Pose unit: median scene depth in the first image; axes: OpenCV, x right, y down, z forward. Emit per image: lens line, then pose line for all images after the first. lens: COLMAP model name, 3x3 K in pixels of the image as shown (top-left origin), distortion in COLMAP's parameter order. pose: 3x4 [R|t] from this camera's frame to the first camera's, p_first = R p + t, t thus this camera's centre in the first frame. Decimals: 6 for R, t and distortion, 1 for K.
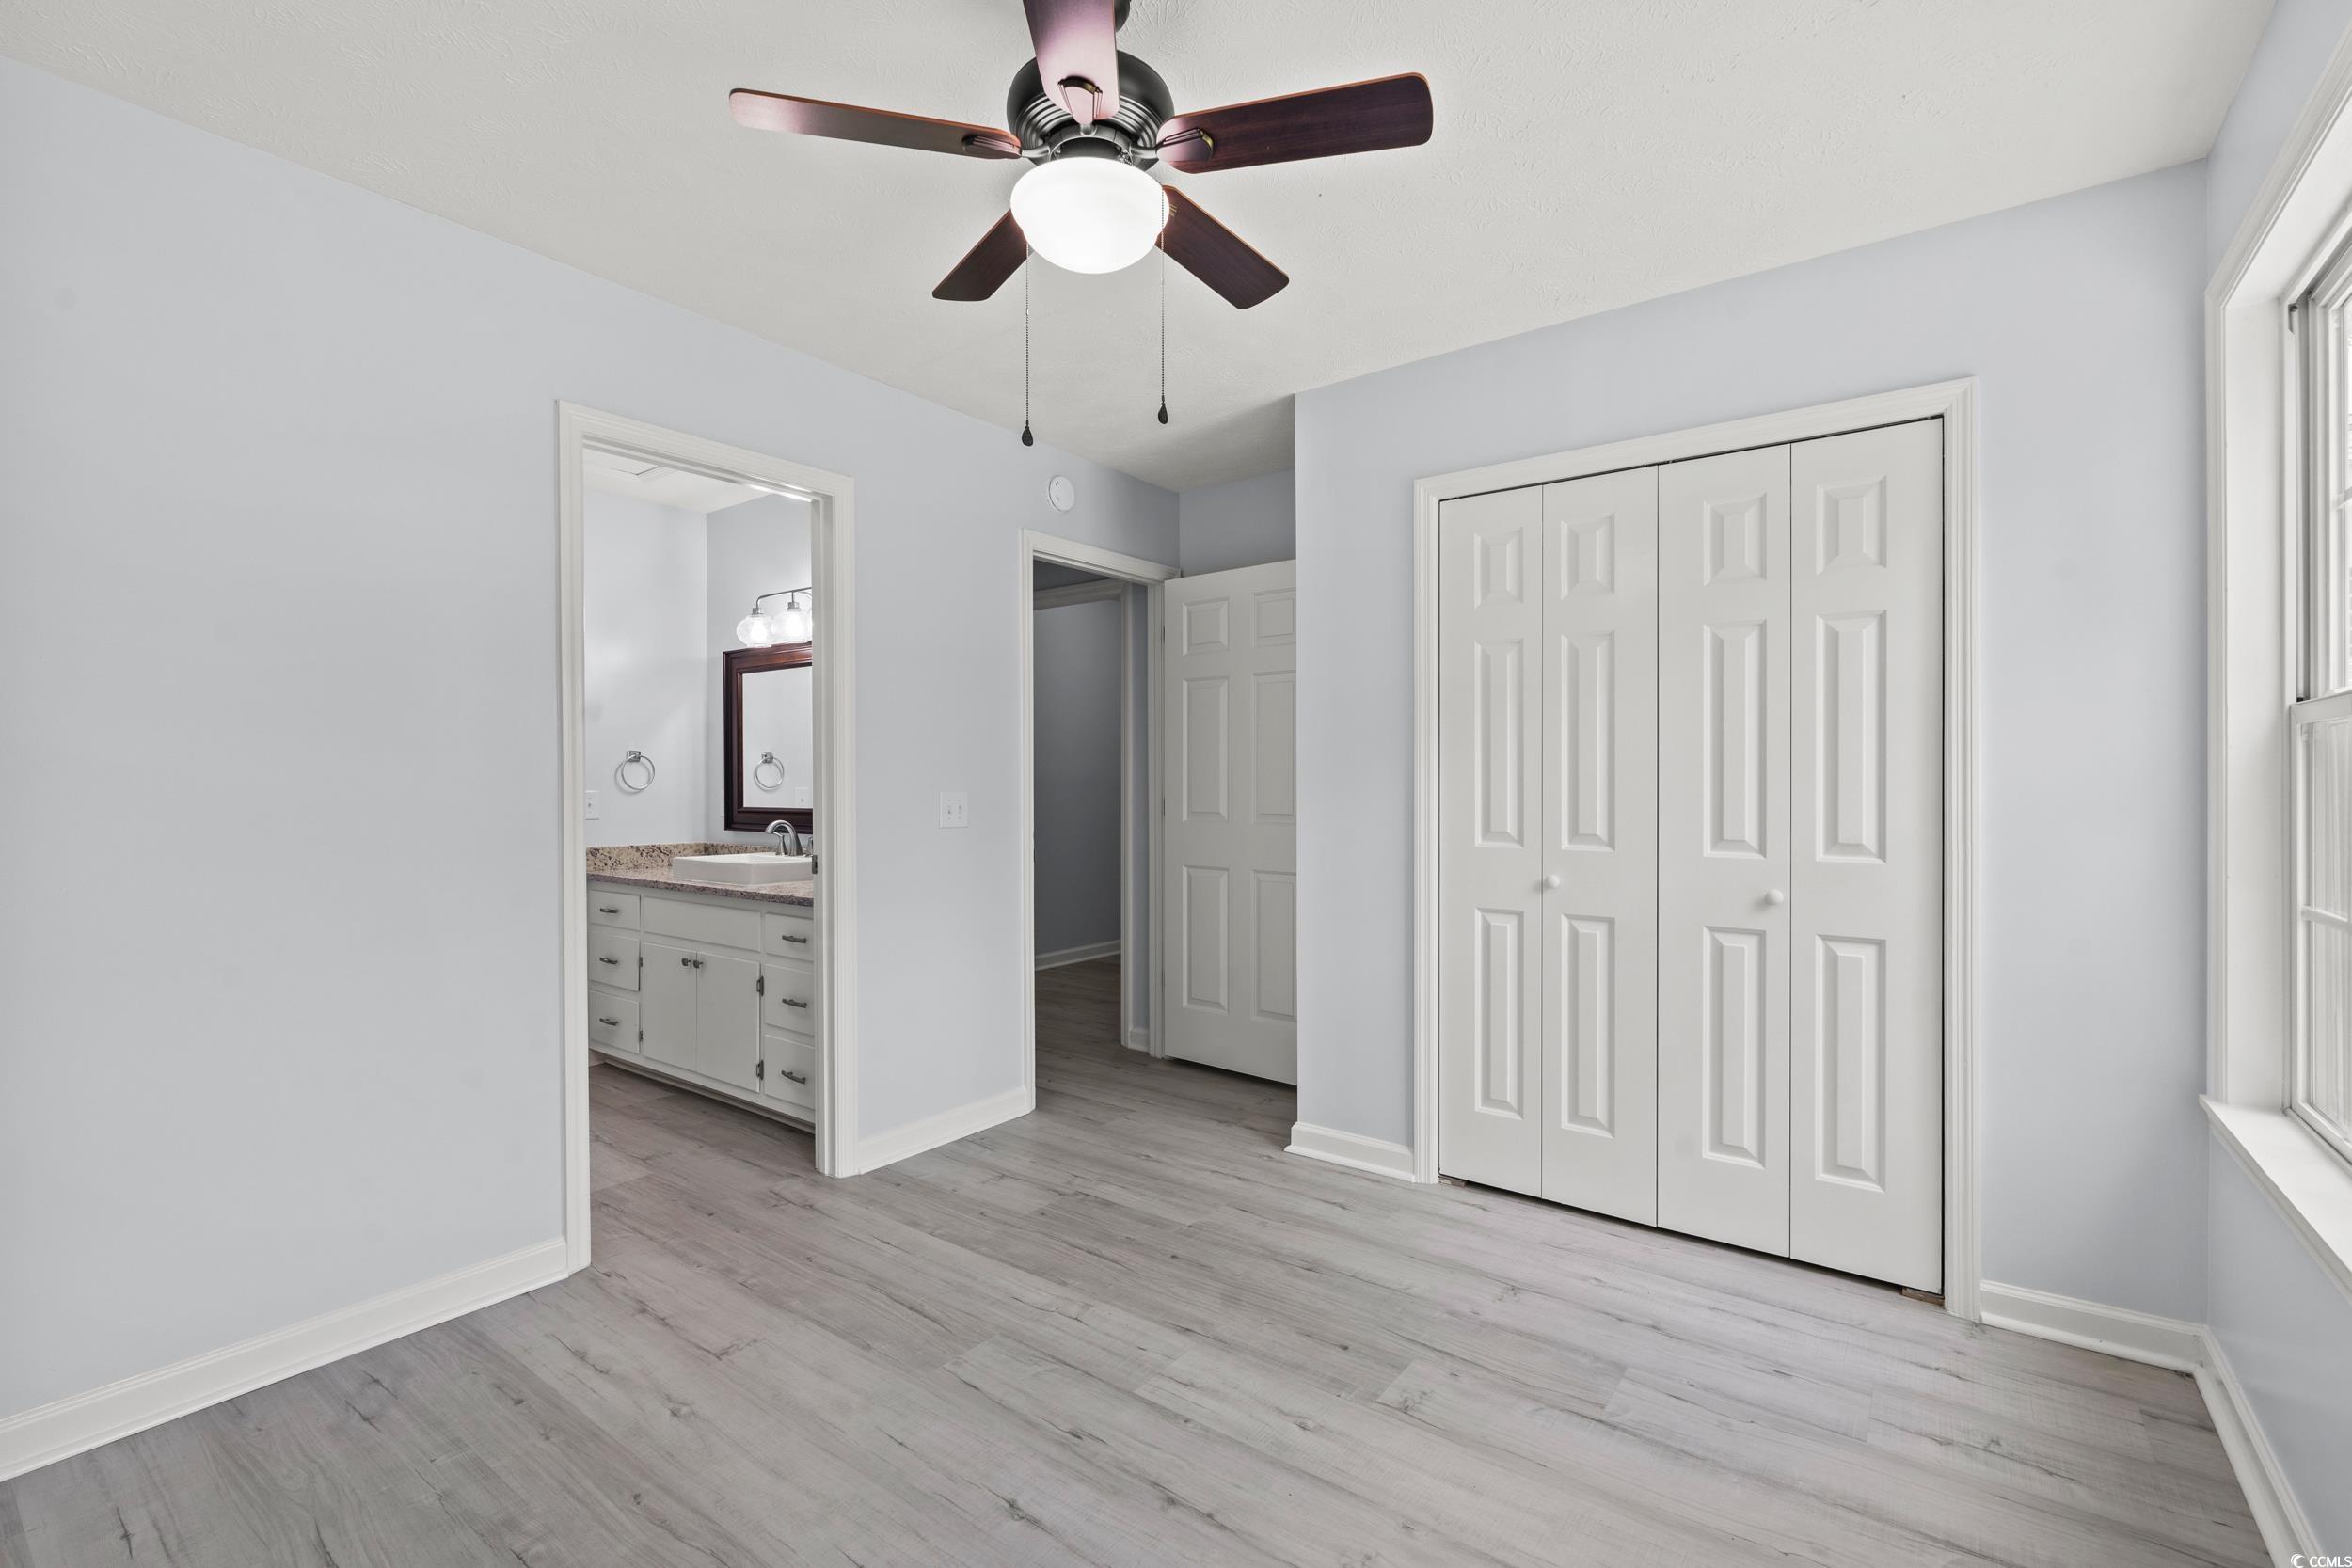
lens RADIAL K [[1025.3, 0, 1179.3], [0, 1025.3, 784.2], [0, 0, 1]] dist [-0.001962, -0.000267]
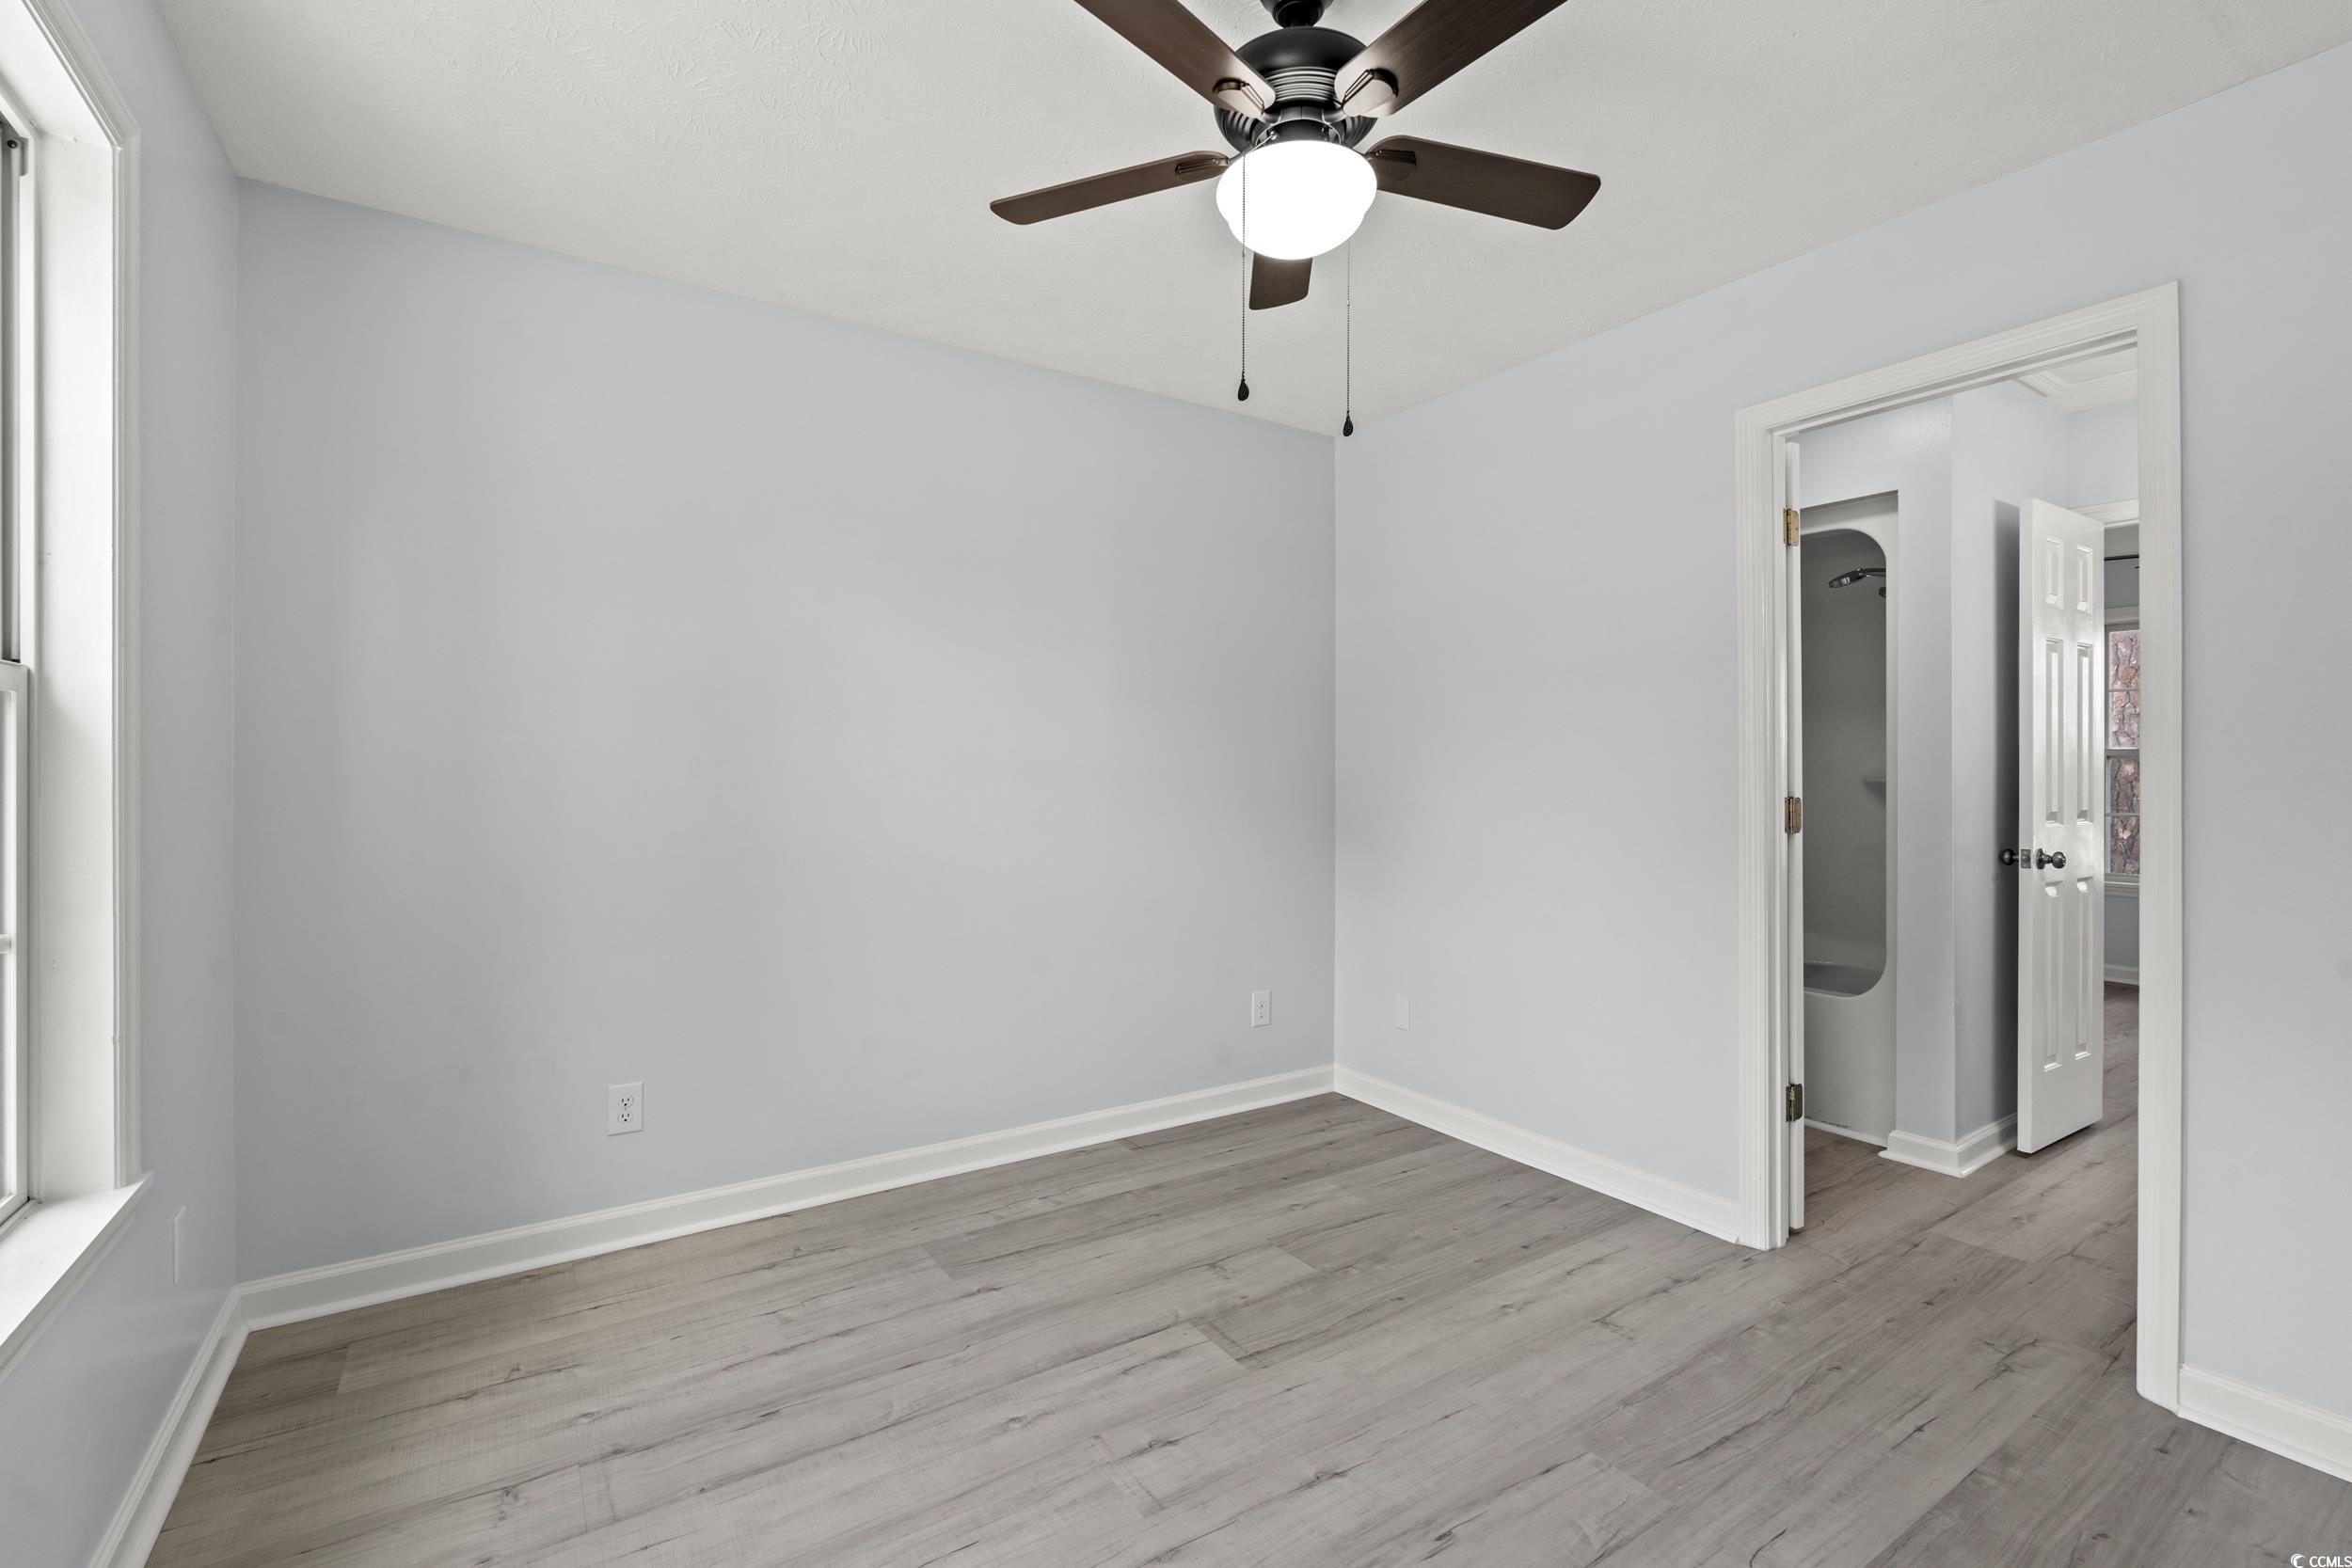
lens RADIAL K [[1048.5, 0, 1191.4], [0, 1048.5, 780.9], [0, 0, 1]] dist [0.000094, -0.000123]
pose [[-0.333325, 0.007290, -0.942784, 0.750323], [-0.003262, 0.999955, 0.008885, -0.001458], [0.942806, 0.006037, -0.333286, 1.037247]]
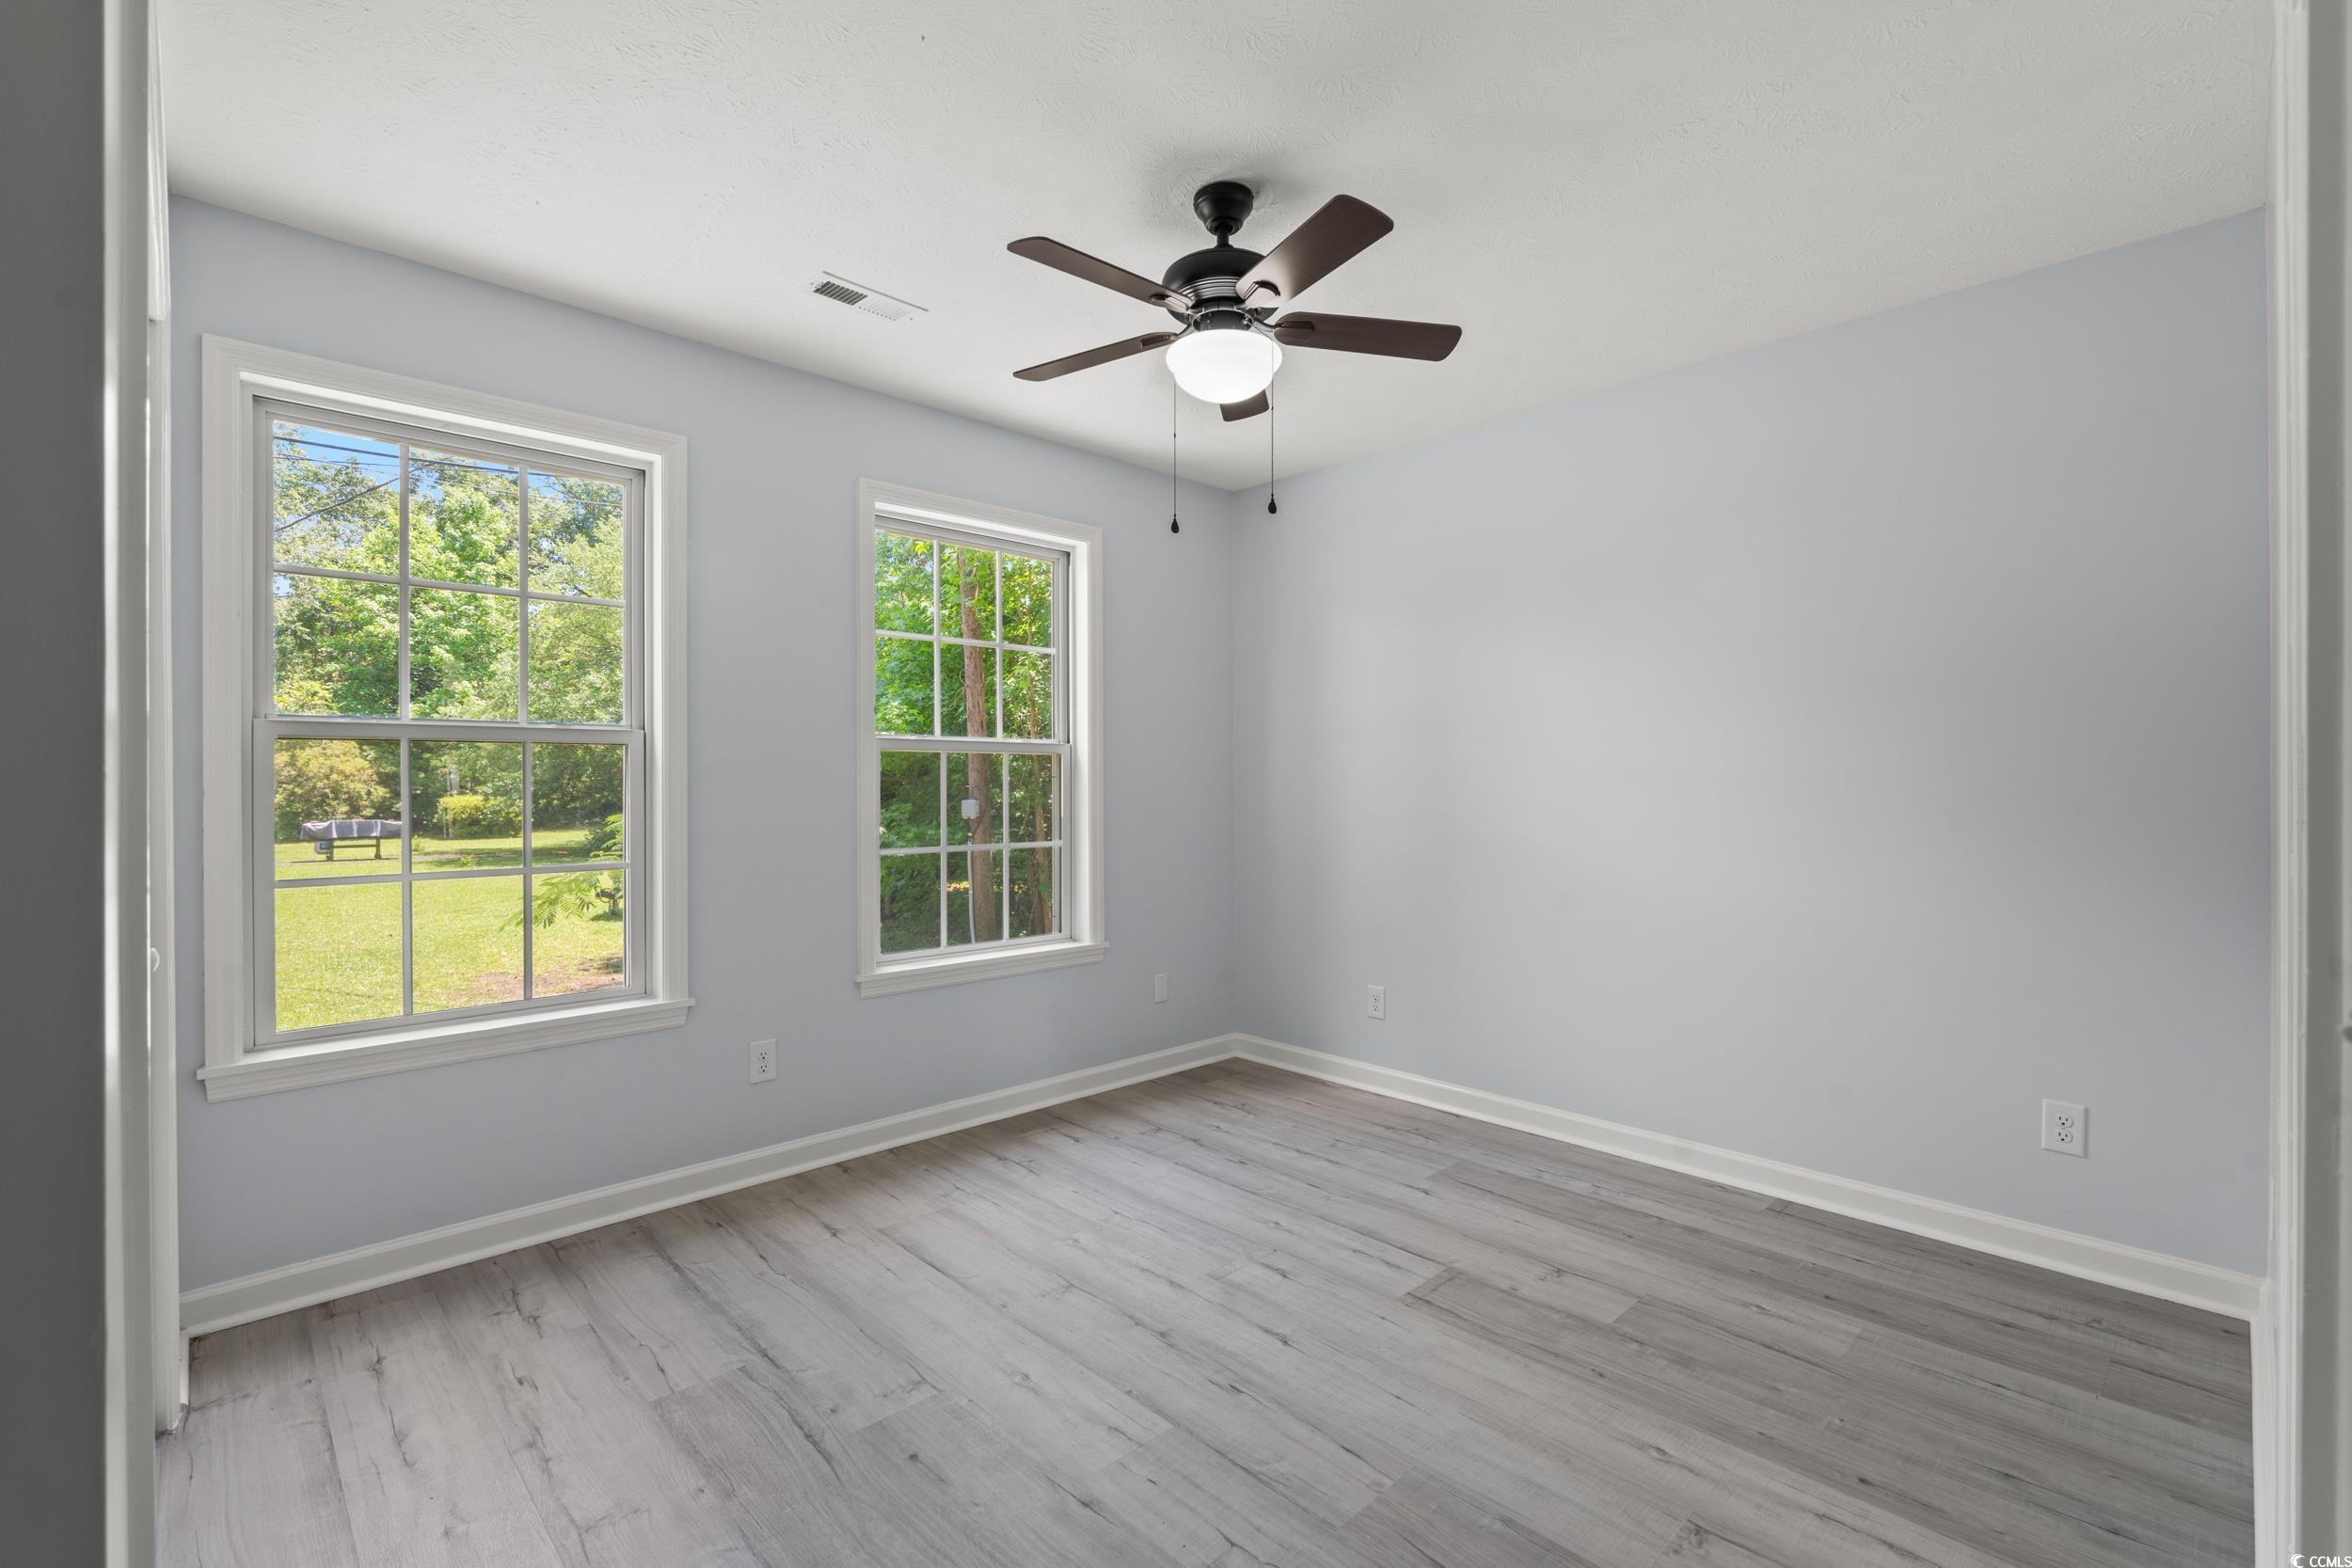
lens RADIAL K [[1038.6, 0, 1160.4], [0, 1038.6, 789.5], [0, 0, 1]] dist [0.001727, 0.000156]
pose [[-0.983646, 0.000579, 0.180109, -0.209413], [0.001674, 0.999981, 0.005928, 0.000935], [-0.180102, 0.006133, -0.983629, 1.980831]]
